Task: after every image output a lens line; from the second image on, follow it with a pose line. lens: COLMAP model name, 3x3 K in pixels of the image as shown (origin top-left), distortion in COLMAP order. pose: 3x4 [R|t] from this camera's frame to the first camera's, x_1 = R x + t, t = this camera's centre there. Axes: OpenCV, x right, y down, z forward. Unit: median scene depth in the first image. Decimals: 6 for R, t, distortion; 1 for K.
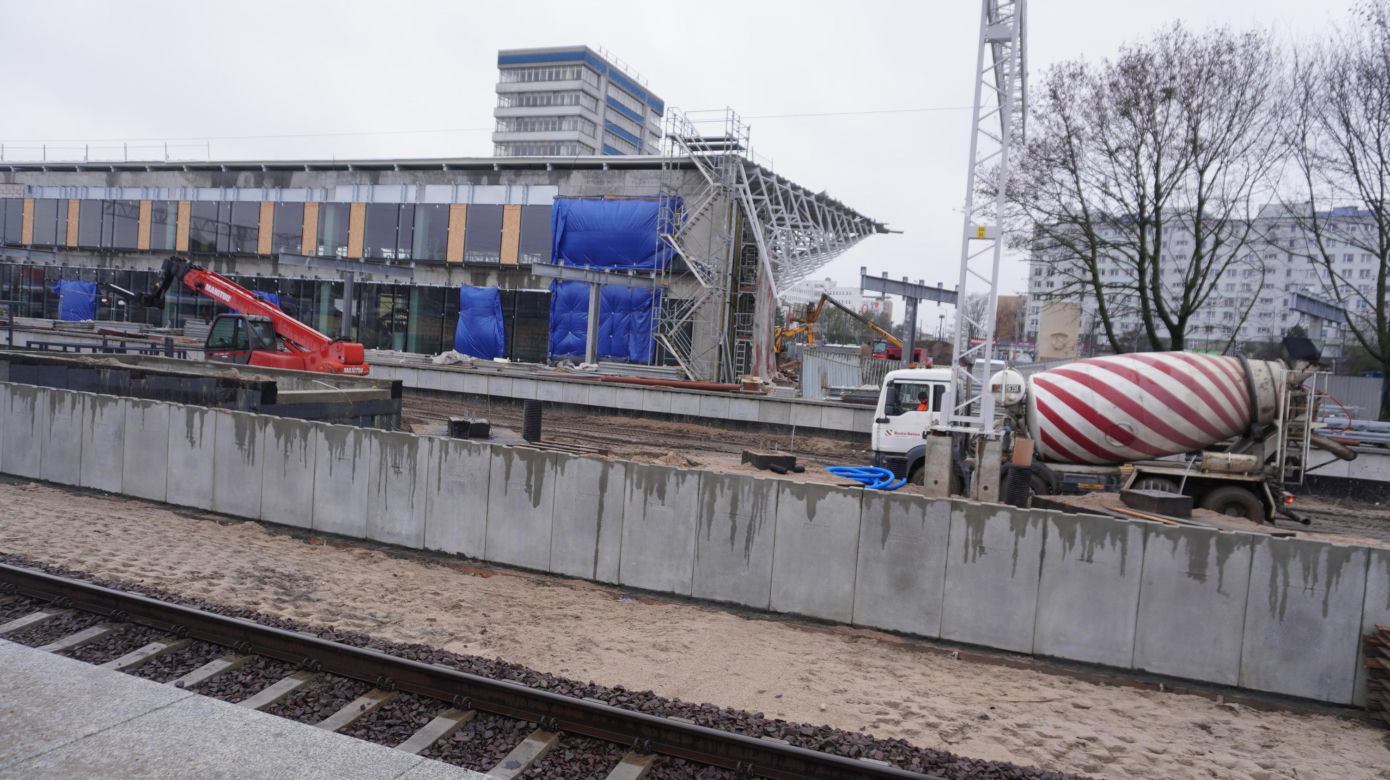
lens RADIAL K [[928.1, 0, 684.0], [0, 928.1, 387.3], [0, 0, 1]] dist [-0.046714, 0.033650]
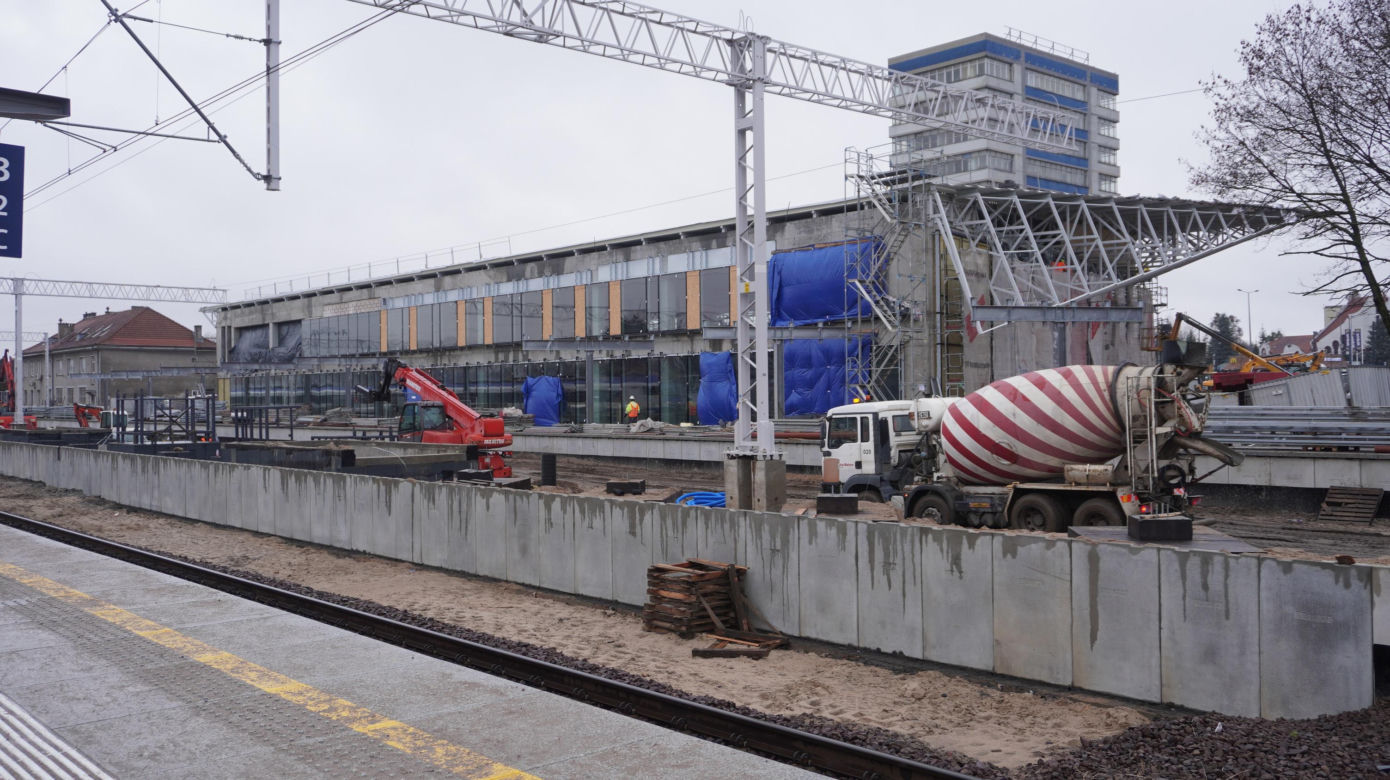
lens RADIAL K [[1240.8, 0, 695.7], [0, 1240.8, 409.8], [0, 0, 1]] dist [-0.018024, 0.007266]
pose [[0.879033, -0.076930, -0.470514, 0.378372], [0.054080, 0.996615, -0.061914, 0.032804], [0.473684, 0.028979, 0.880218, -0.166969]]
